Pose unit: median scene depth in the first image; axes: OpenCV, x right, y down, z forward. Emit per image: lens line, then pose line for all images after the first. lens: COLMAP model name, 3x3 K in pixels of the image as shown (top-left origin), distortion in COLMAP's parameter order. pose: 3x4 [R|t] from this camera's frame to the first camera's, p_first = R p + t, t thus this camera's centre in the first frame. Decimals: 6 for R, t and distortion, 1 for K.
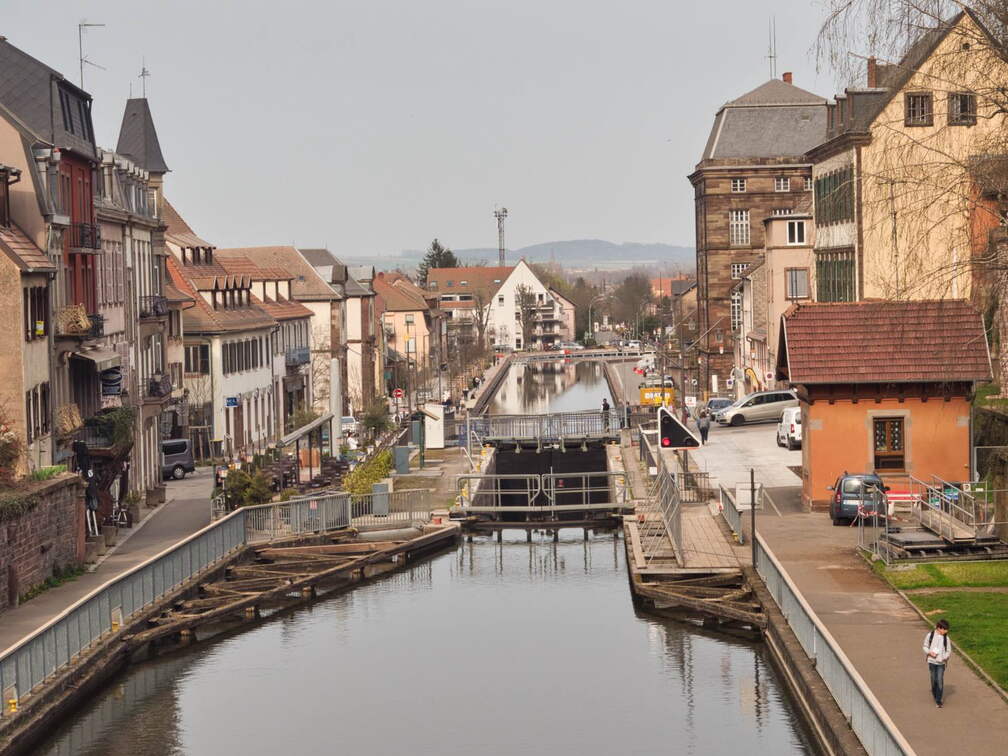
lens RADIAL K [[3176.5, 0, 496.6], [0, 3176.5, 378.3], [0, 0, 1]] dist [0.637418, 0.000000]
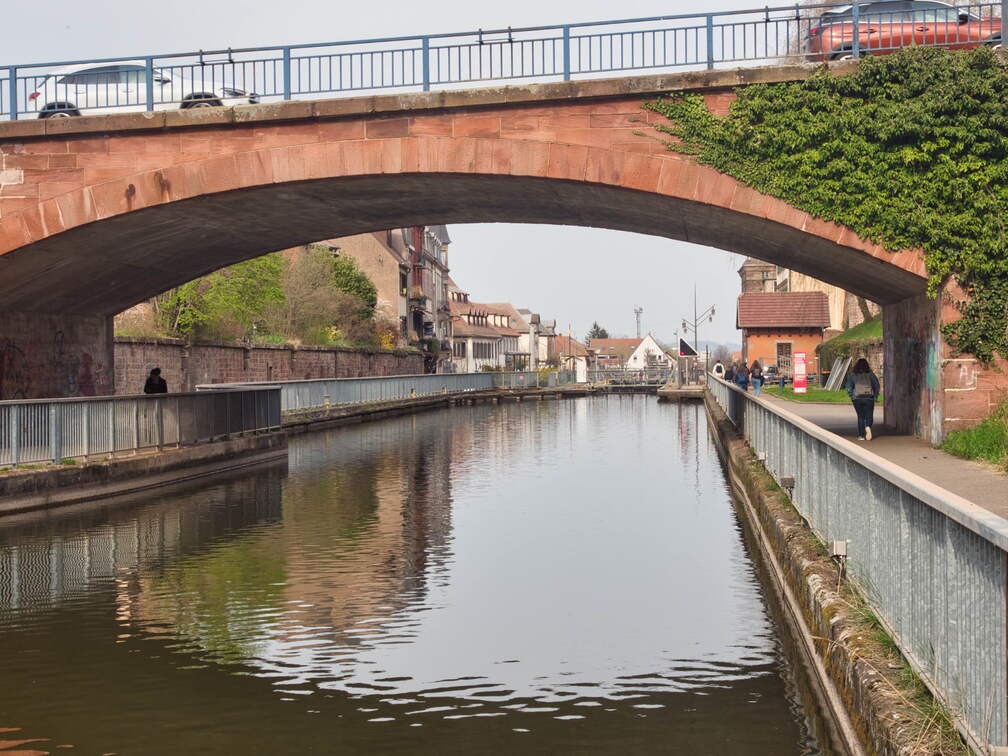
lens RADIAL K [[2129.8, 0, 504.4], [0, 2129.8, 377.0], [0, 0, 1]] dist [-0.052841, 0.000000]
pose [[0.997861, 0.012532, -0.064162, 0.013383], [-0.014247, 0.999551, -0.026343, 0.040789], [0.063804, 0.027201, 0.997592, -0.246627]]
